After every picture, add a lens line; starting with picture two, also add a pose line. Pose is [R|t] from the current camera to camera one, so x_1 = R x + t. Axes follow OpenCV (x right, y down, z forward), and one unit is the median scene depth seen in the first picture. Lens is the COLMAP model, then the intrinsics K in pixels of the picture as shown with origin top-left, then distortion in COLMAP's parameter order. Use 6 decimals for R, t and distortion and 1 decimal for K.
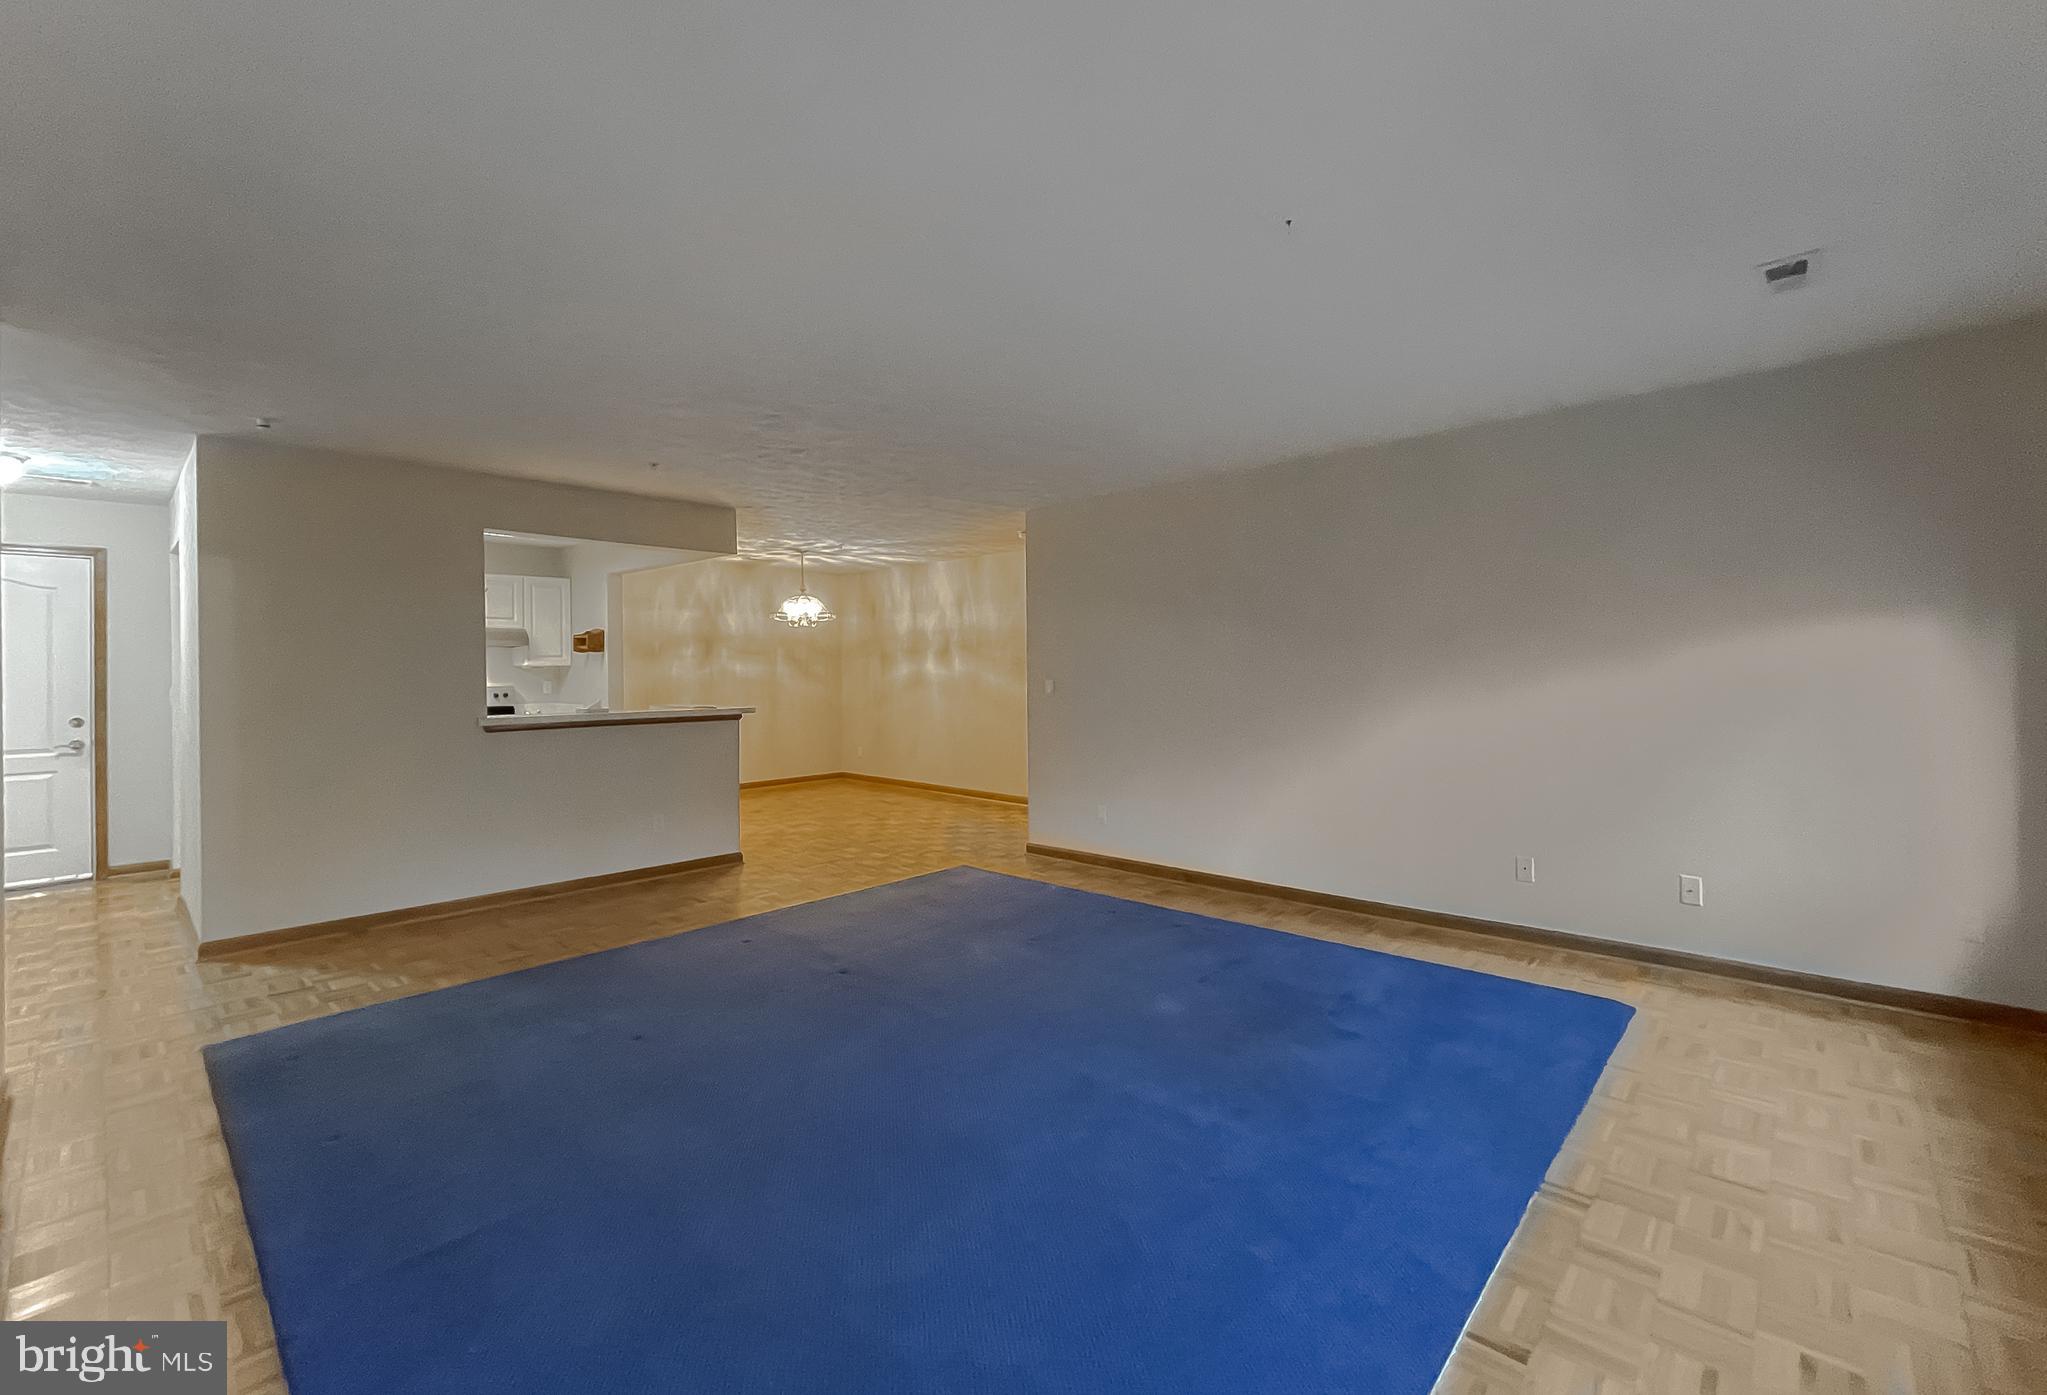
lens RADIAL K [[866.5, 0, 1075.9], [0, 866.5, 666.2], [0, 0, 1]] dist [-0.017191, -0.000185]
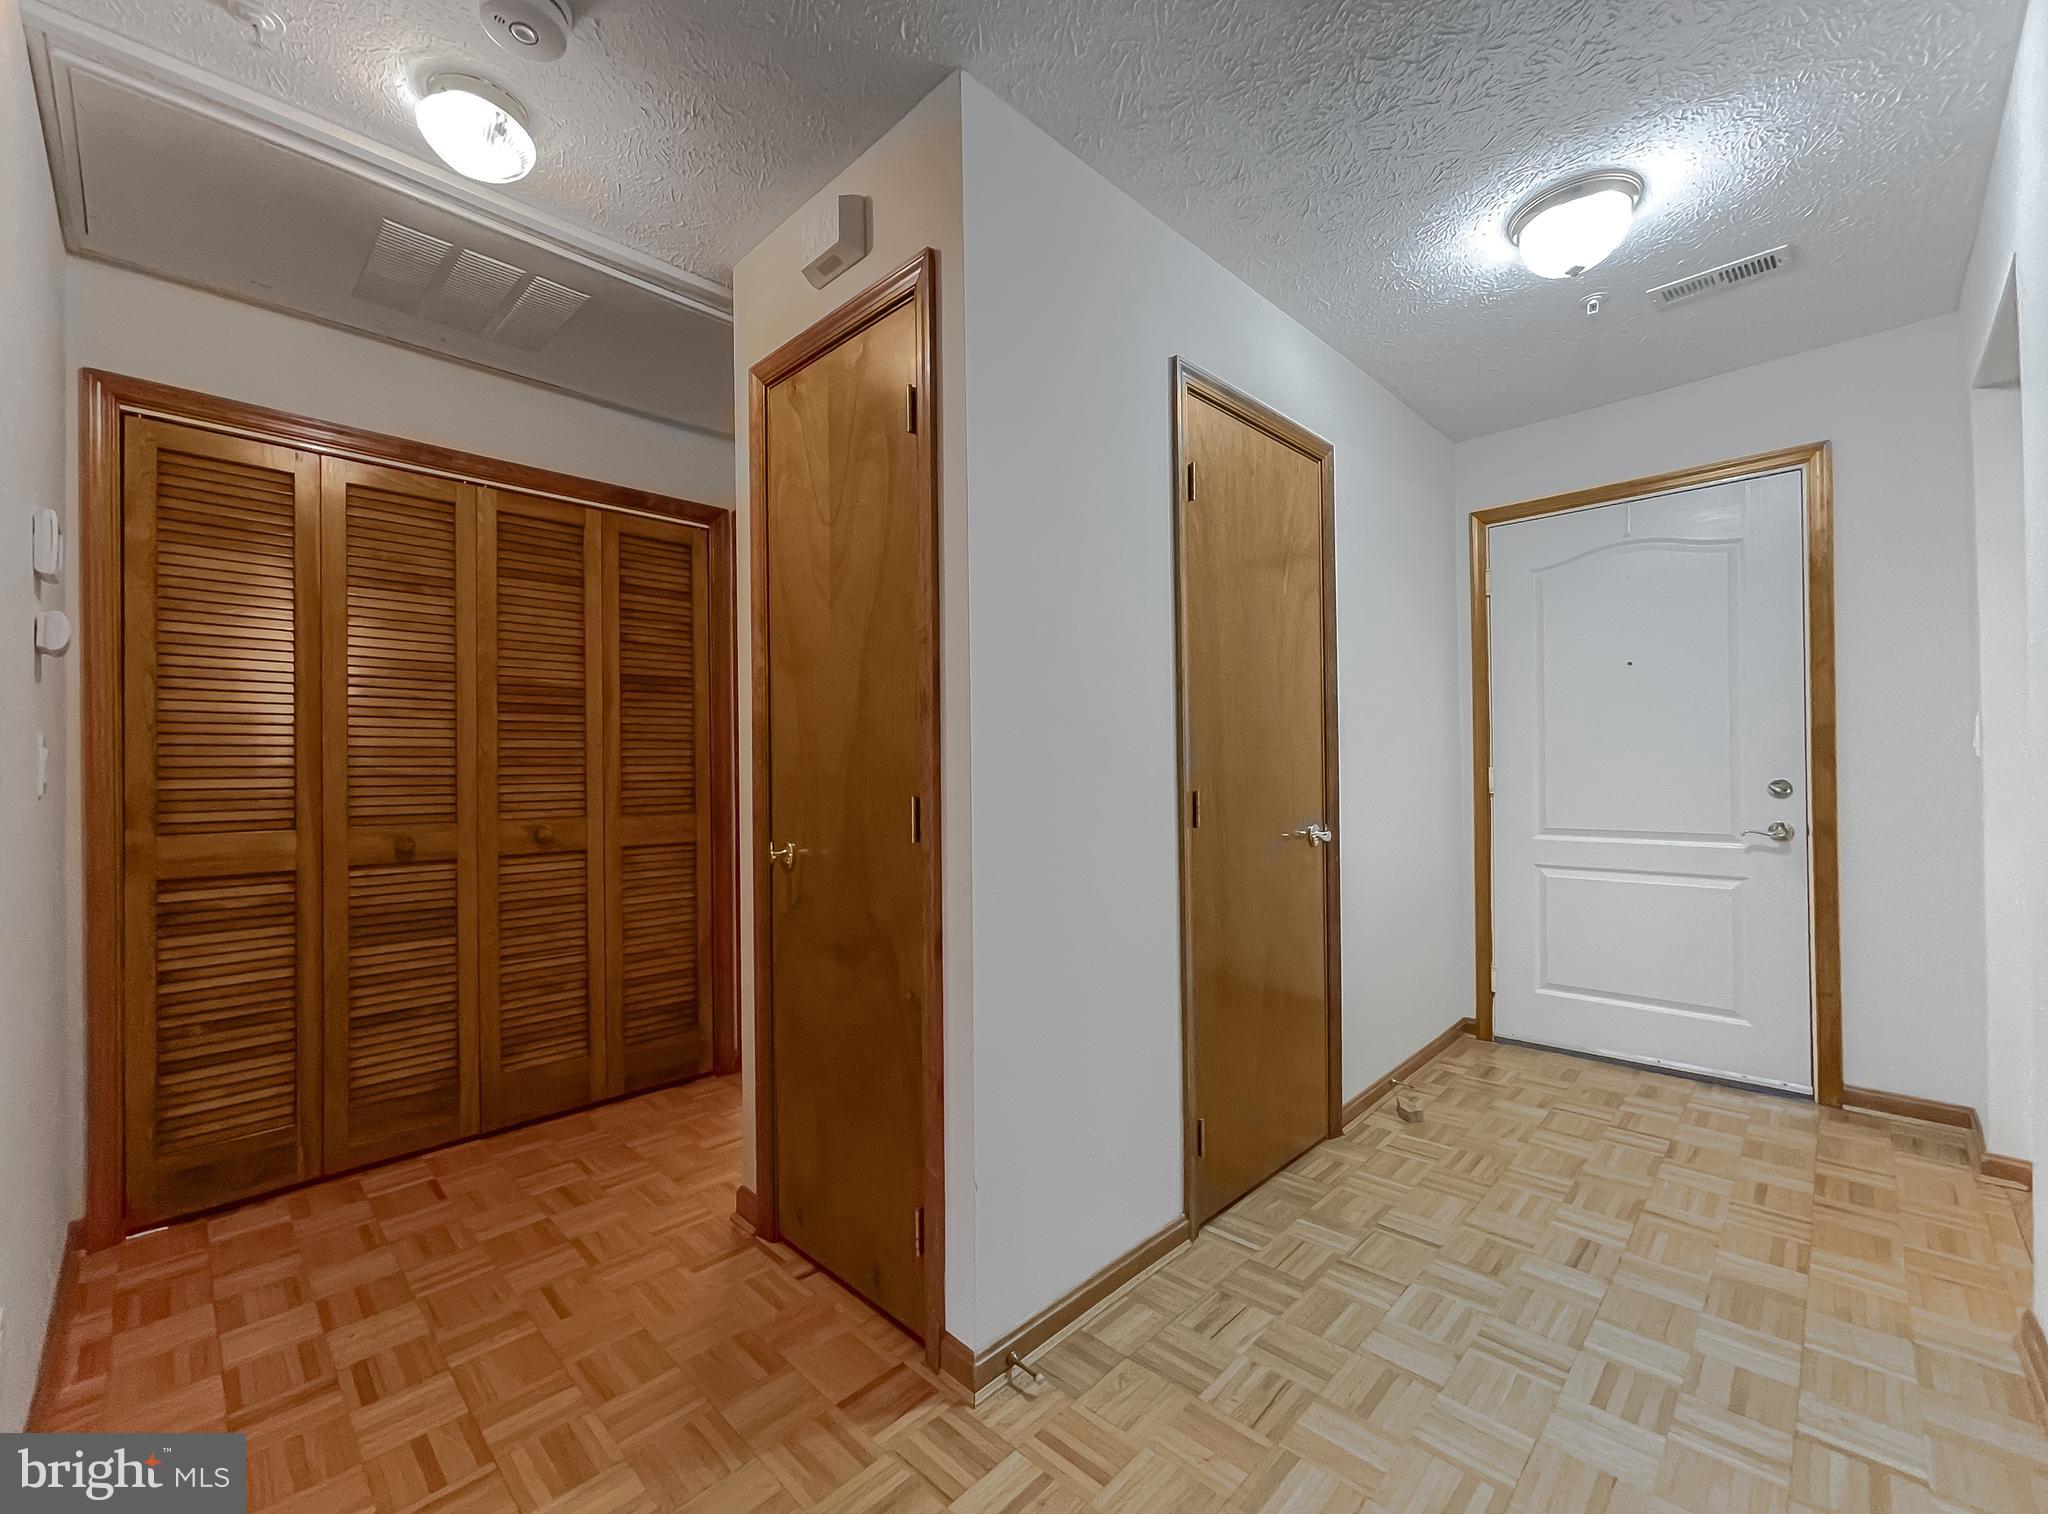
lens RADIAL K [[848.6, 0, 1024.0], [0, 848.6, 757.0], [0, 0, 1]] dist [0.002106, 0.000624]
pose [[-0.061482, 0.008335, -0.998073, -0.589043], [0.020799, 0.999759, 0.007068, 0.031629], [0.997891, -0.020324, -0.061641, 0.530096]]
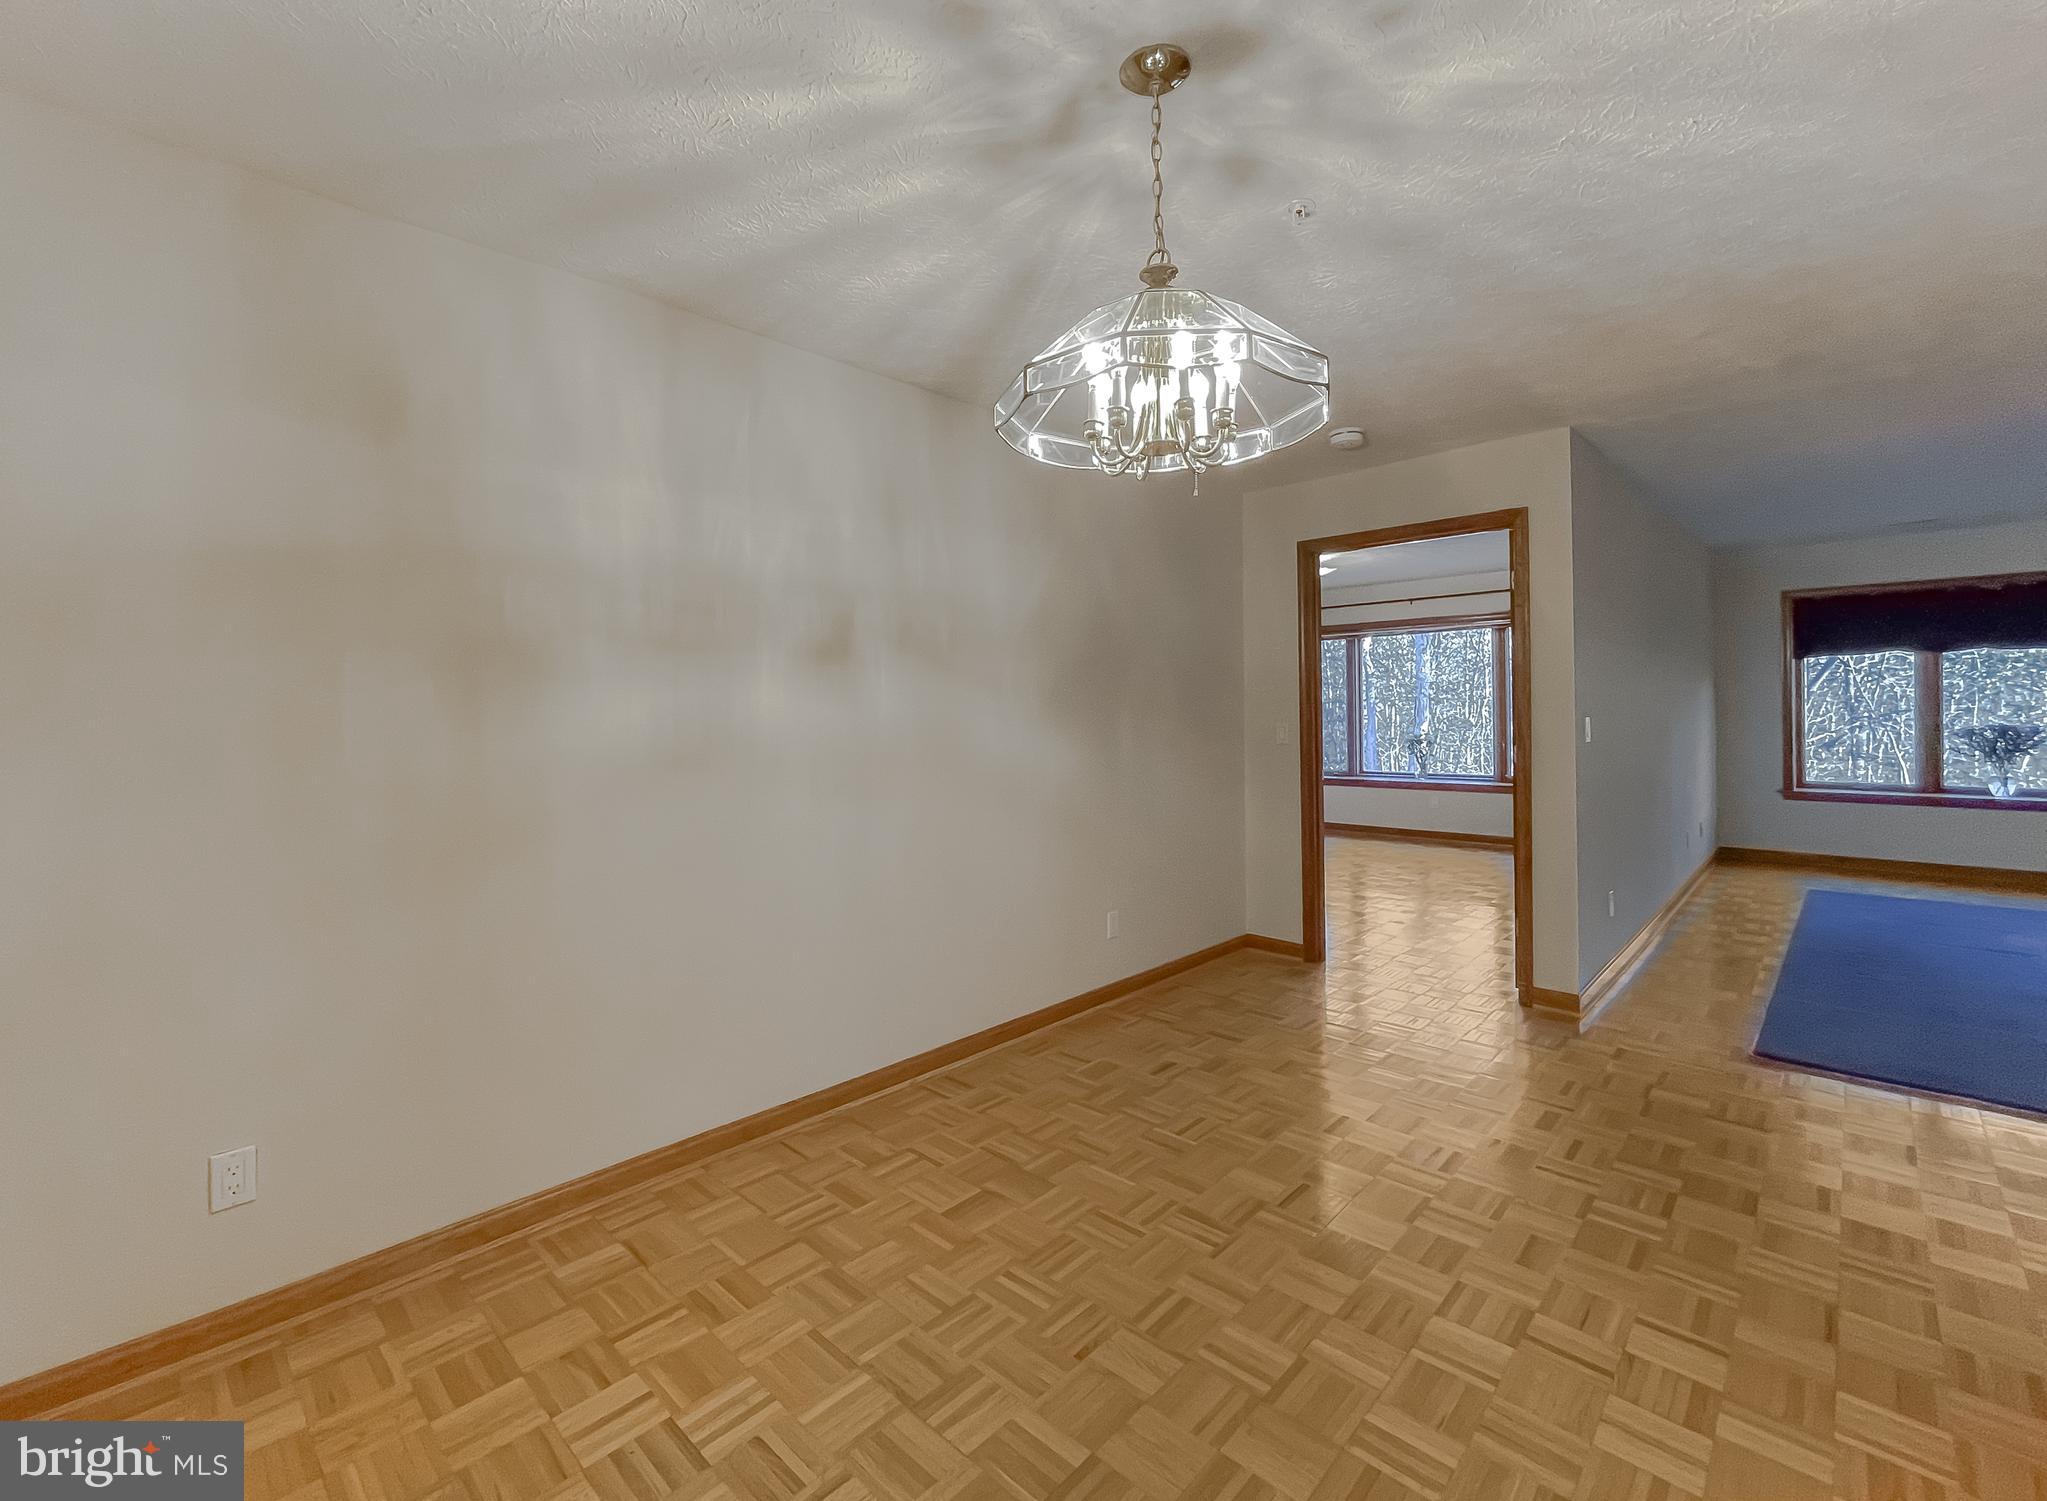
lens RADIAL K [[887.2, 0, 1022.1], [0, 887.2, 707.2], [0, 0, 1]] dist [0.000978, 0.000289]
pose [[0.054018, 0.018398, 0.998370, -0.720251], [0.011536, 0.999752, -0.019047, 0.014669], [-0.998473, 0.012546, 0.053792, 1.441003]]
